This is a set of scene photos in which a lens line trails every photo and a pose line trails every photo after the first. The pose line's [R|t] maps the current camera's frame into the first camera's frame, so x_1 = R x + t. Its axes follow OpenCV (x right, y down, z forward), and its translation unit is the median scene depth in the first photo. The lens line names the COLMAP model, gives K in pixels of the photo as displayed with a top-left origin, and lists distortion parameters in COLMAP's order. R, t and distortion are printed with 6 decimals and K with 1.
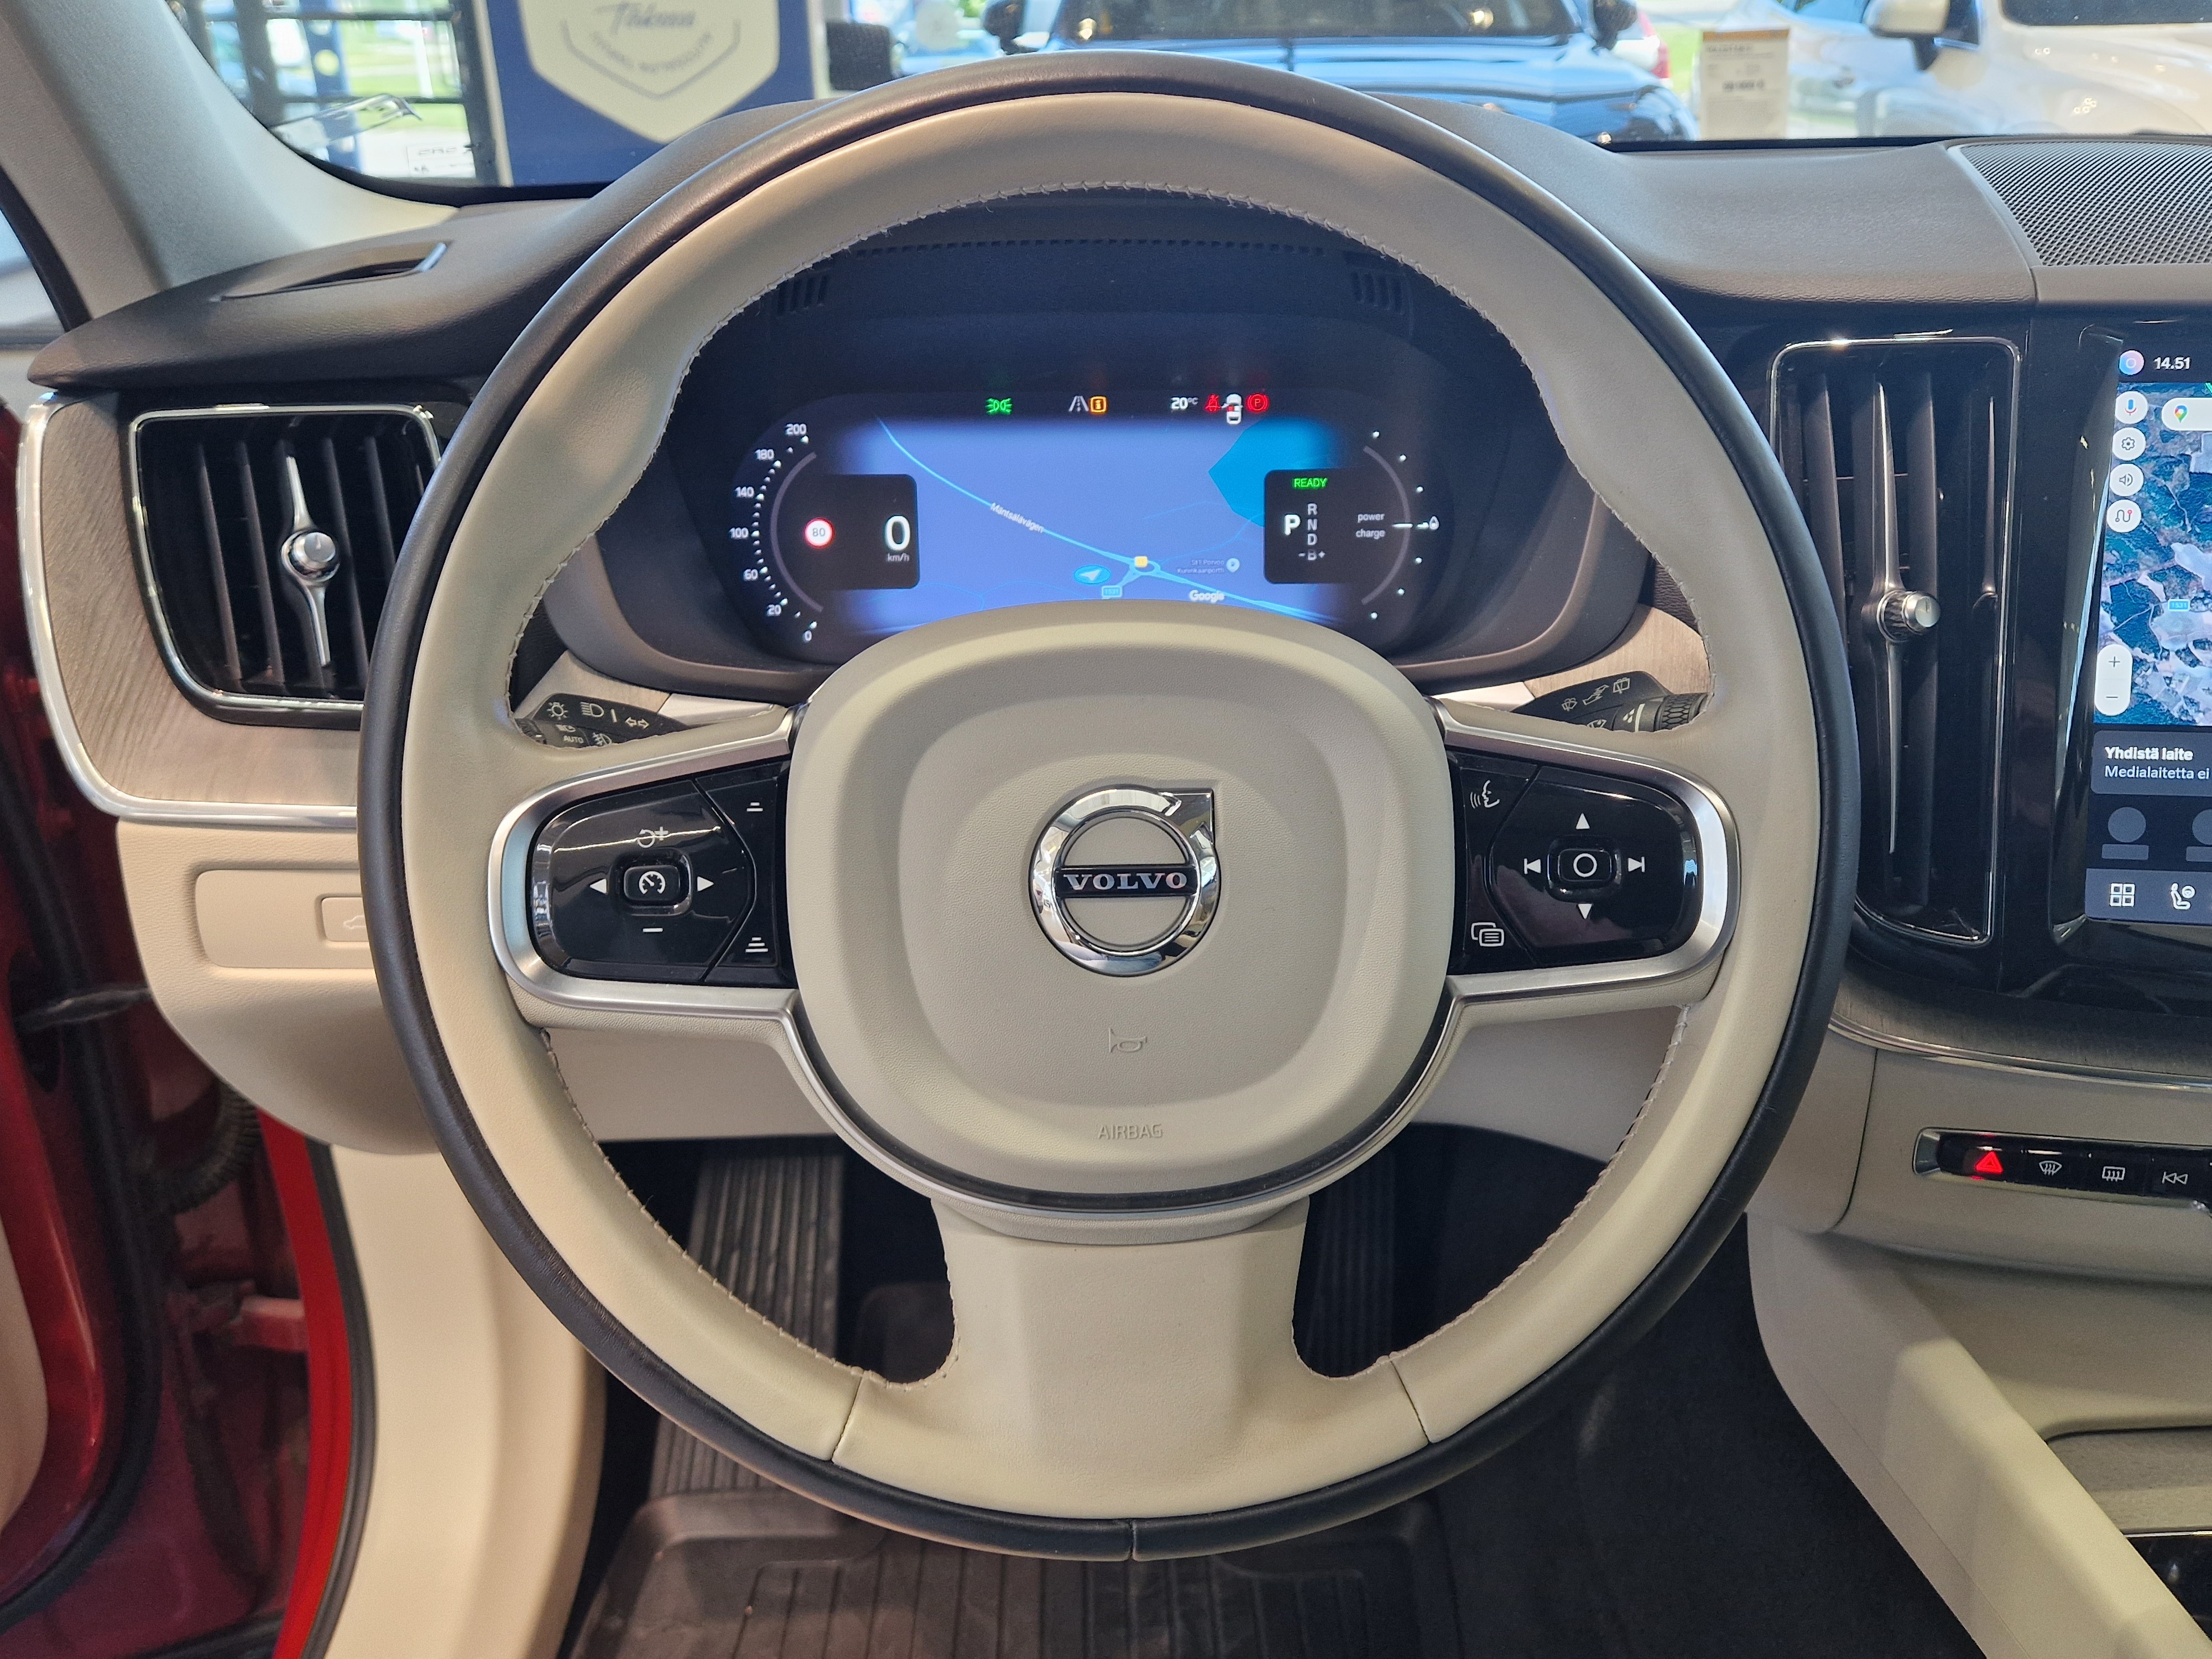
lens RADIAL K [[1785.3, 0, 1127.2], [0, 1785.3, 834.1], [0, 0, 1]] dist [0.045651, -0.013436]
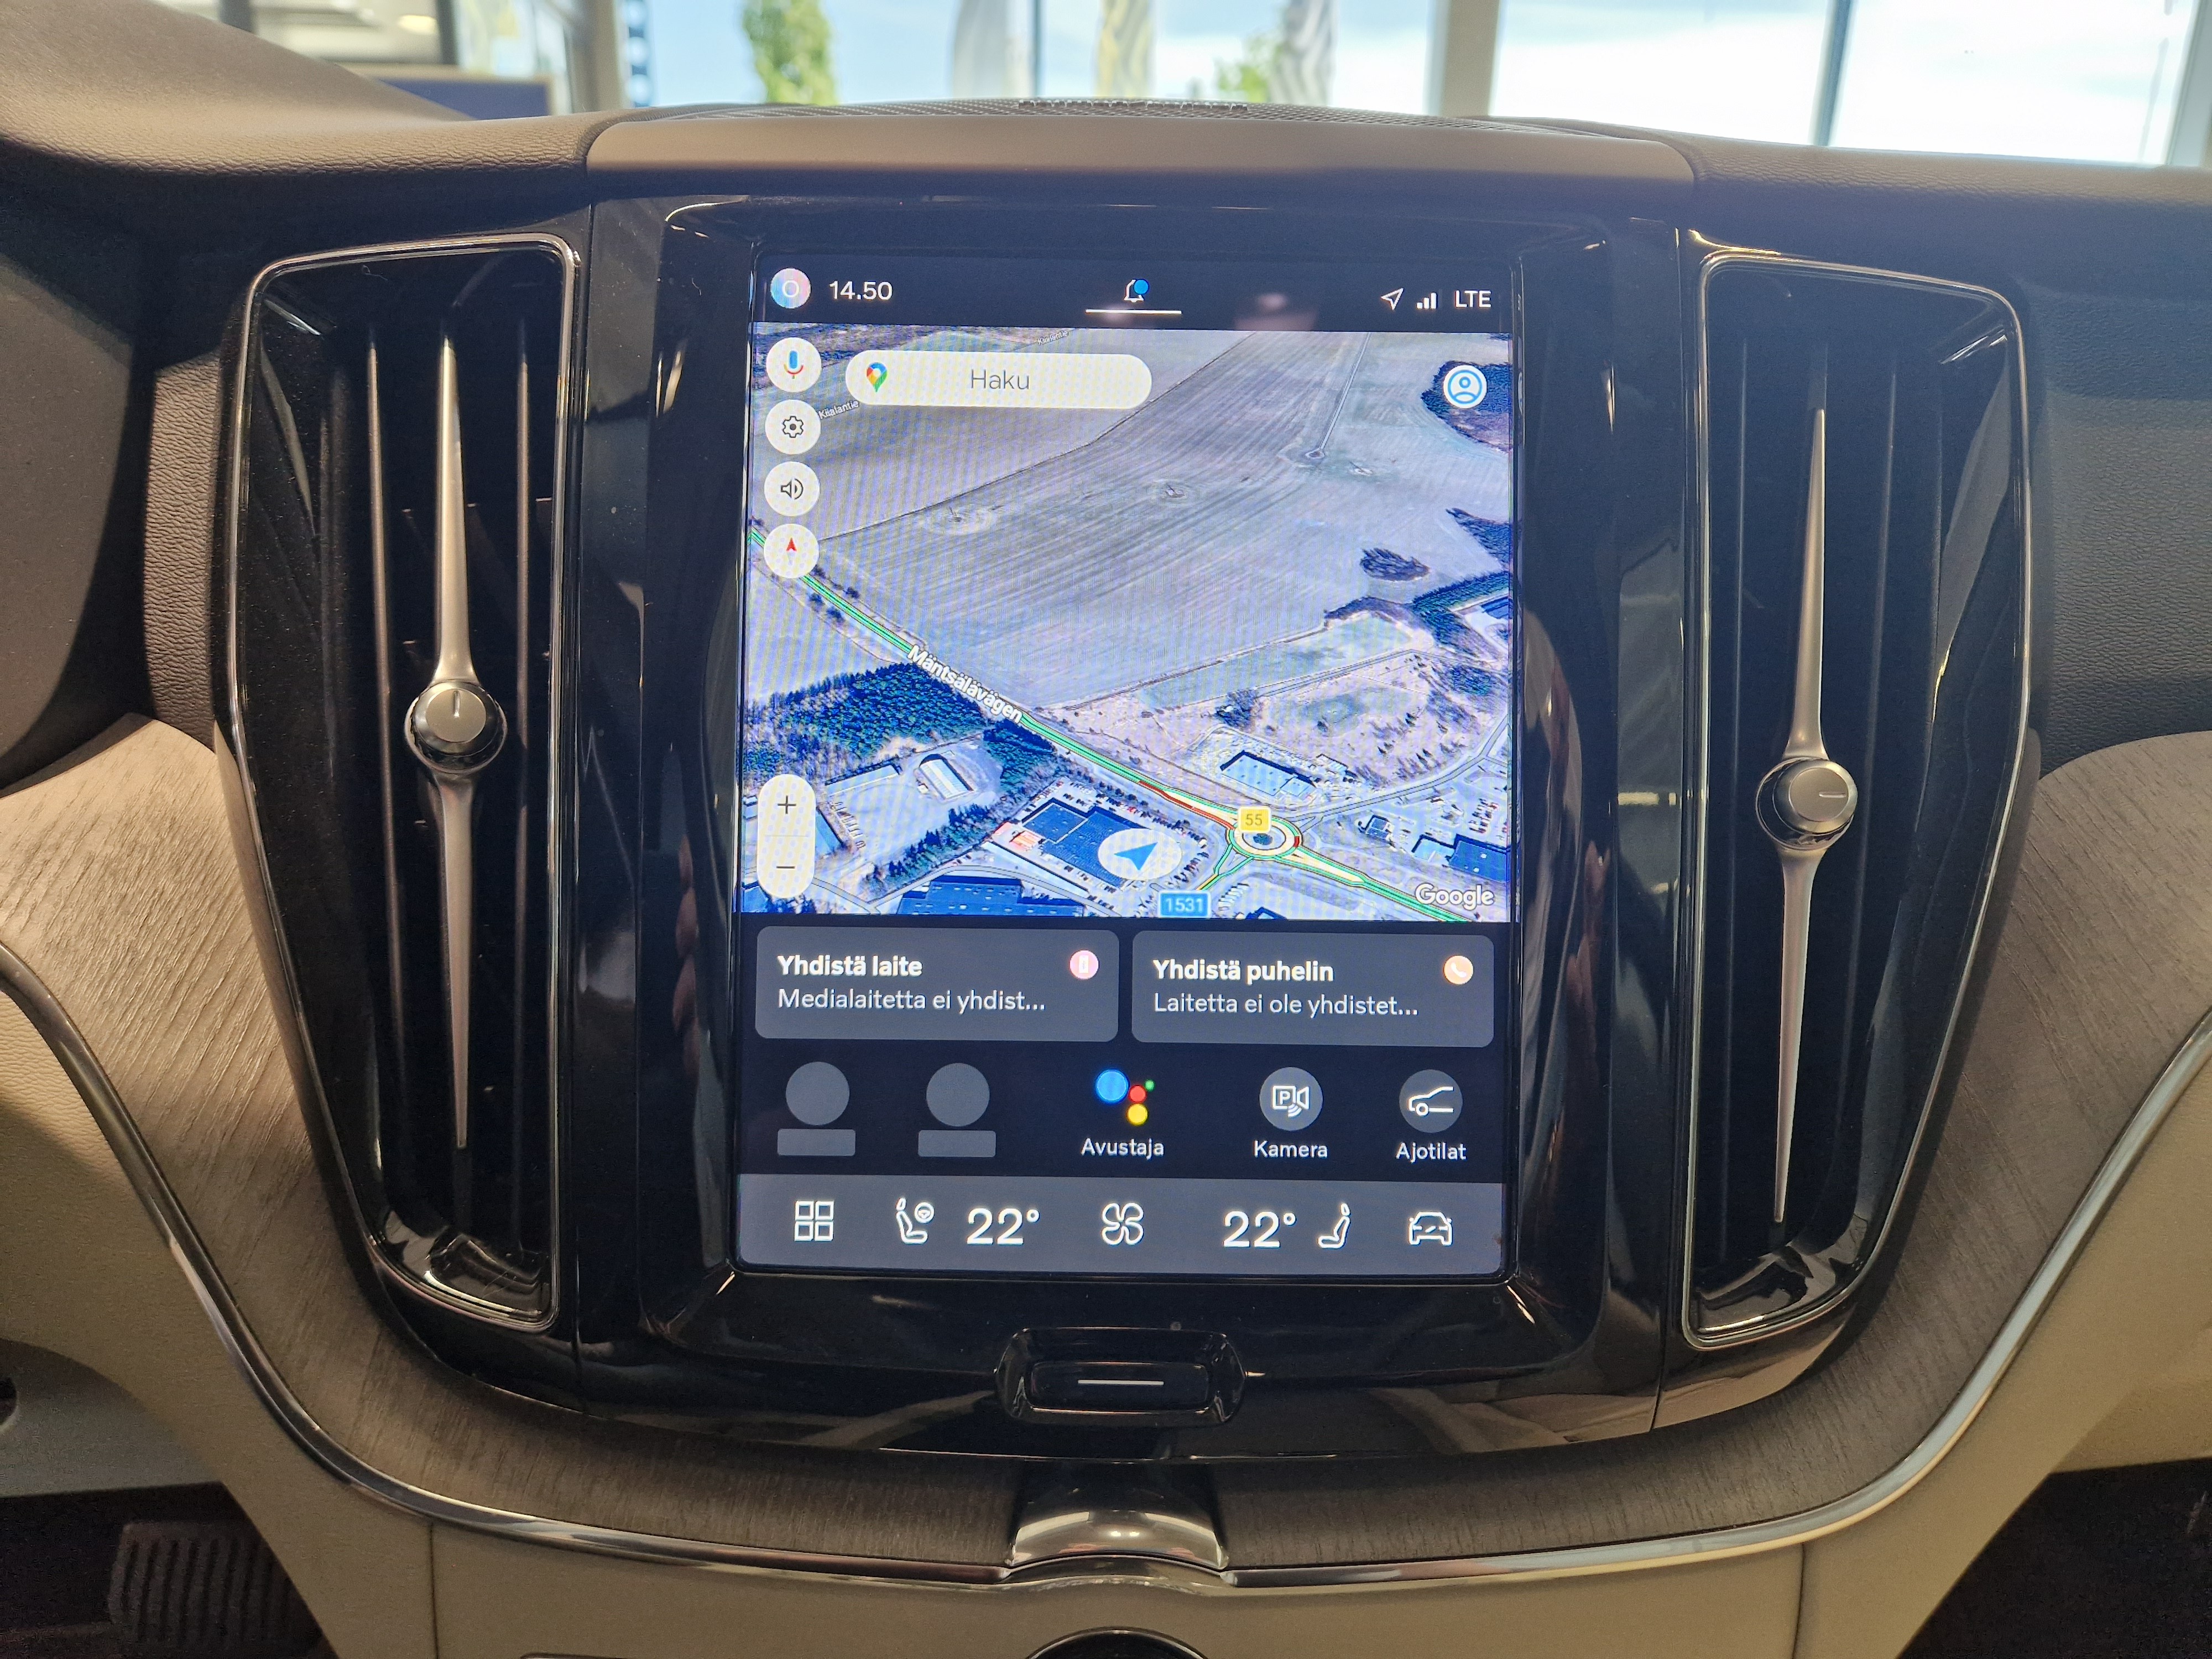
lens RADIAL K [[1519.0, 0, 1113.9], [0, 1519.0, 848.7], [0, 0, 1]] dist [0.064371, -0.056999]
pose [[0.995780, -0.008357, 0.091388, 0.602429], [0.016886, 0.995528, -0.092949, -0.035074], [-0.090202, 0.094100, 0.991468, 0.517182]]
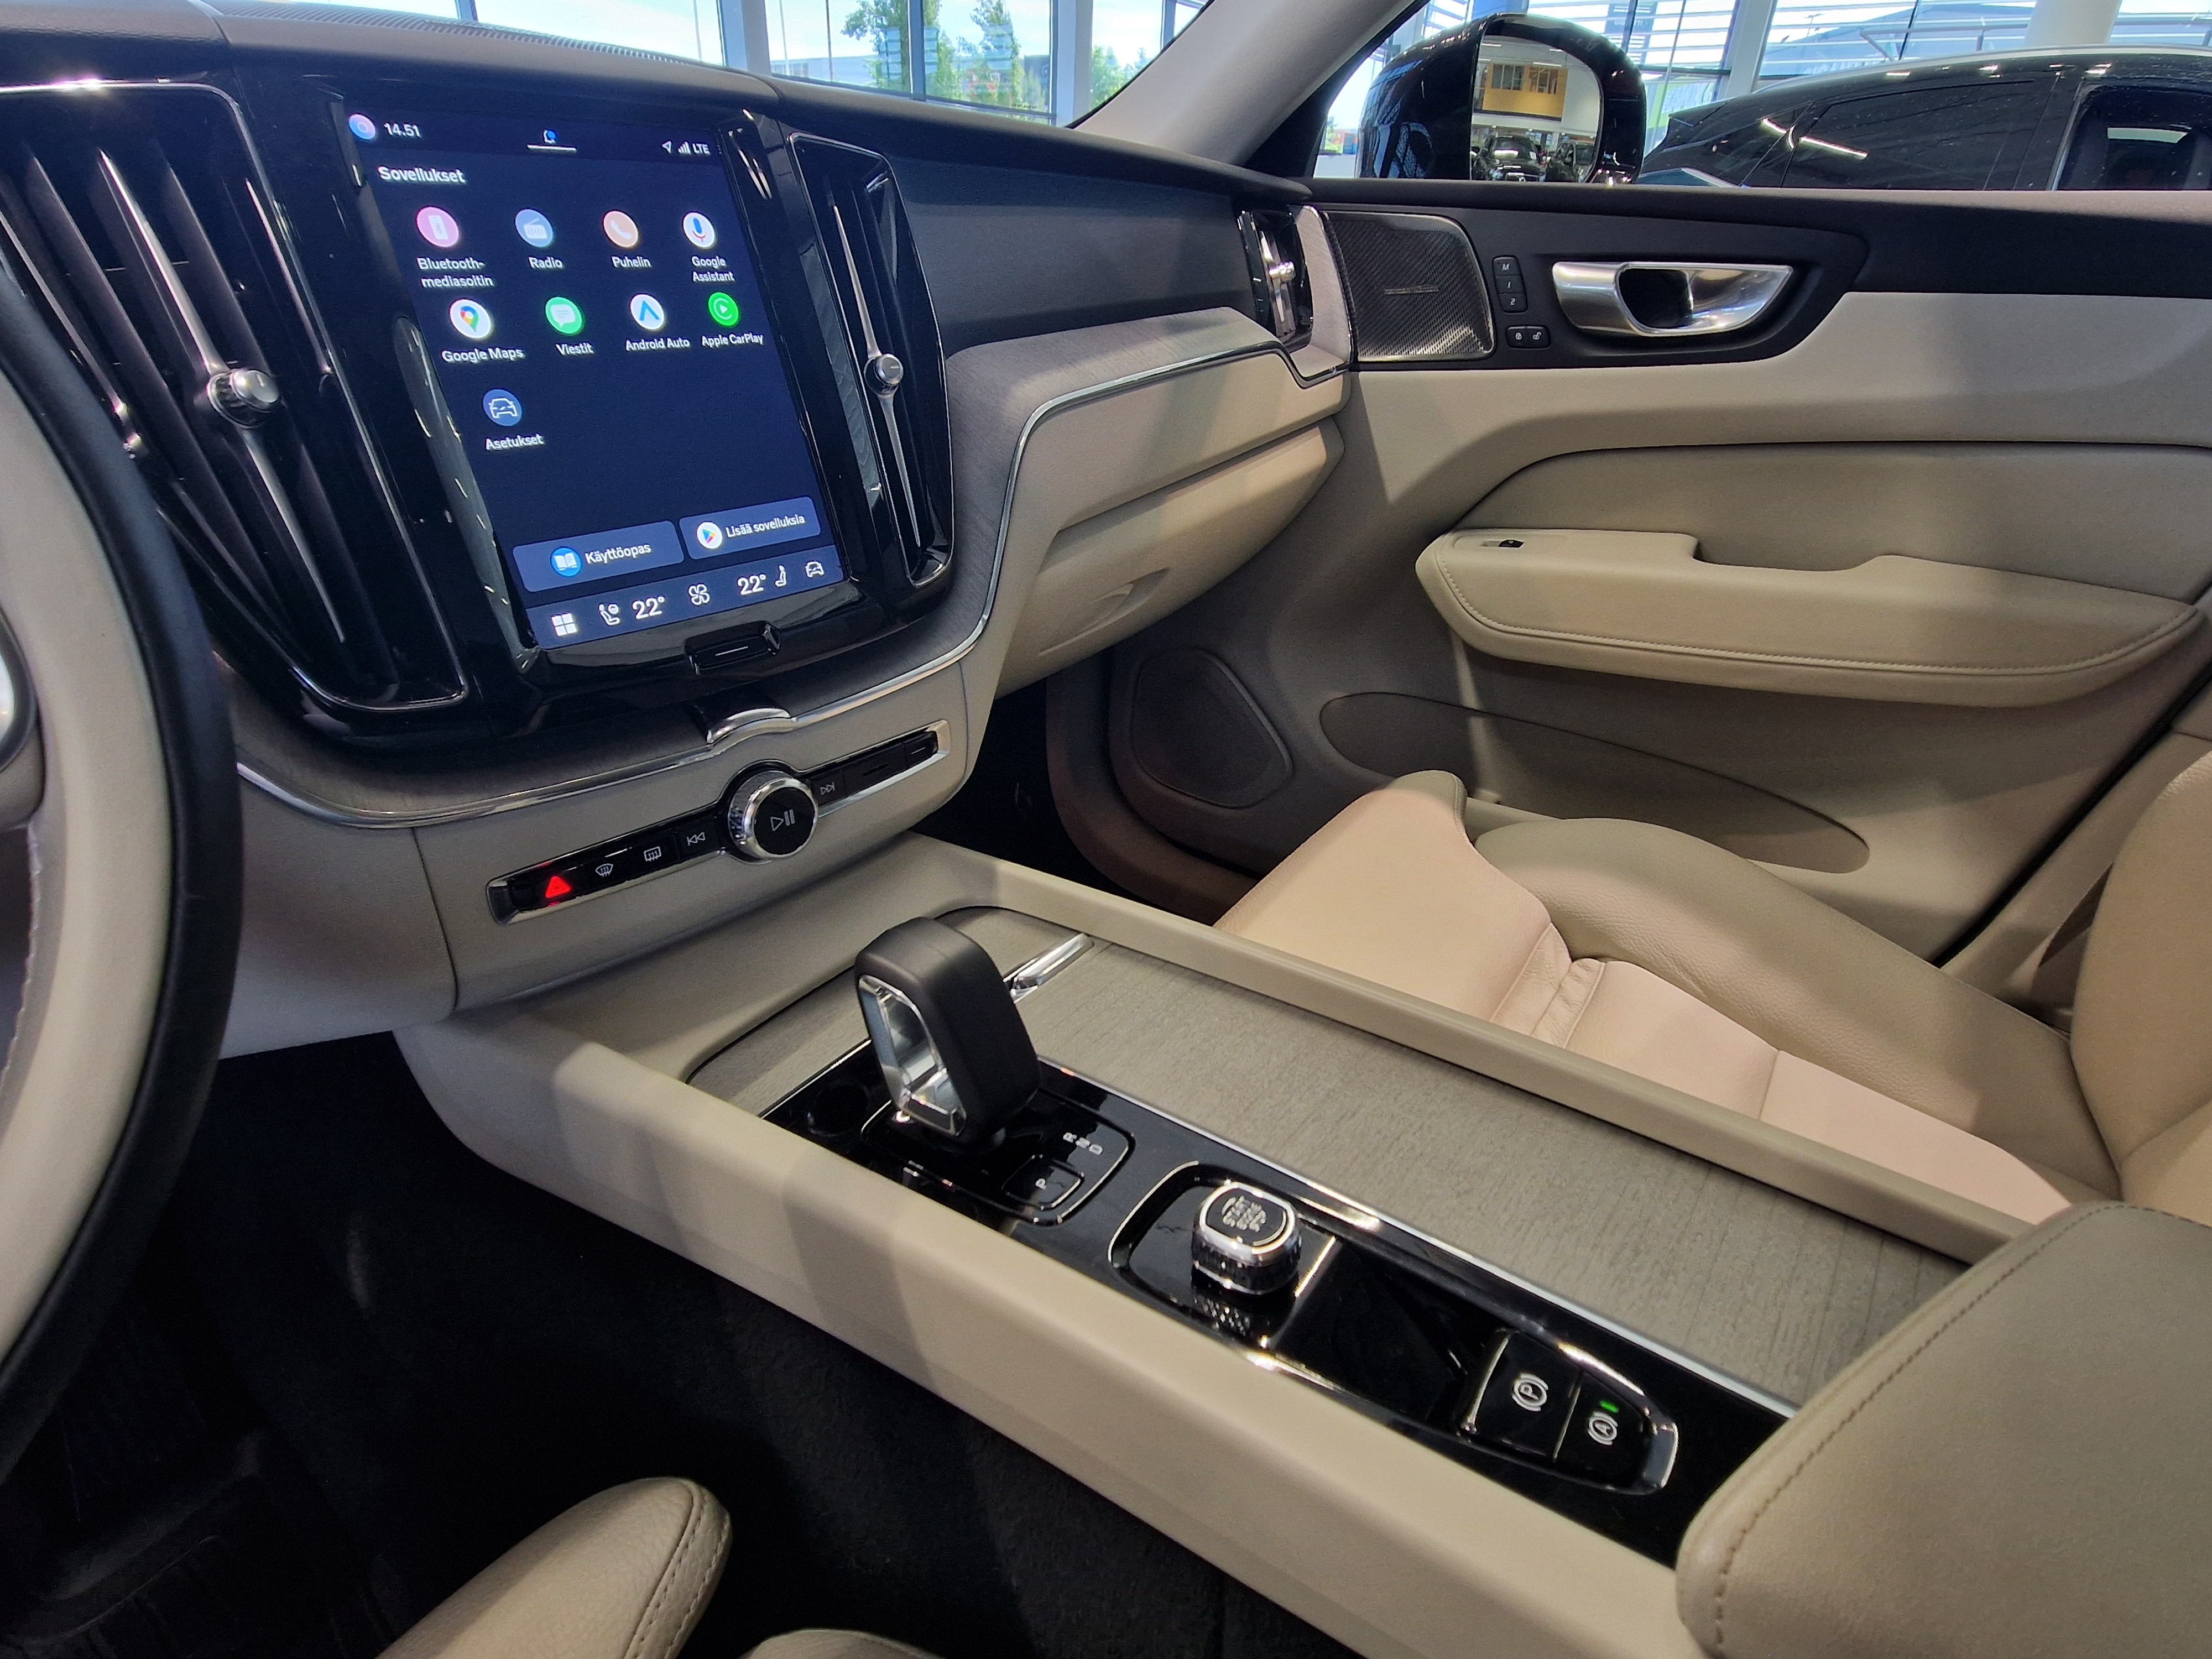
lens RADIAL K [[1163.0, 0, 1107.8], [0, 1163.0, 831.0], [0, 0, 1]] dist [0.004301, -0.000200]
pose [[0.596129, -0.356614, 0.719344, 0.178838], [0.302057, 0.929737, 0.210597, 0.104155], [-0.743903, 0.091740, 0.661961, 0.268766]]
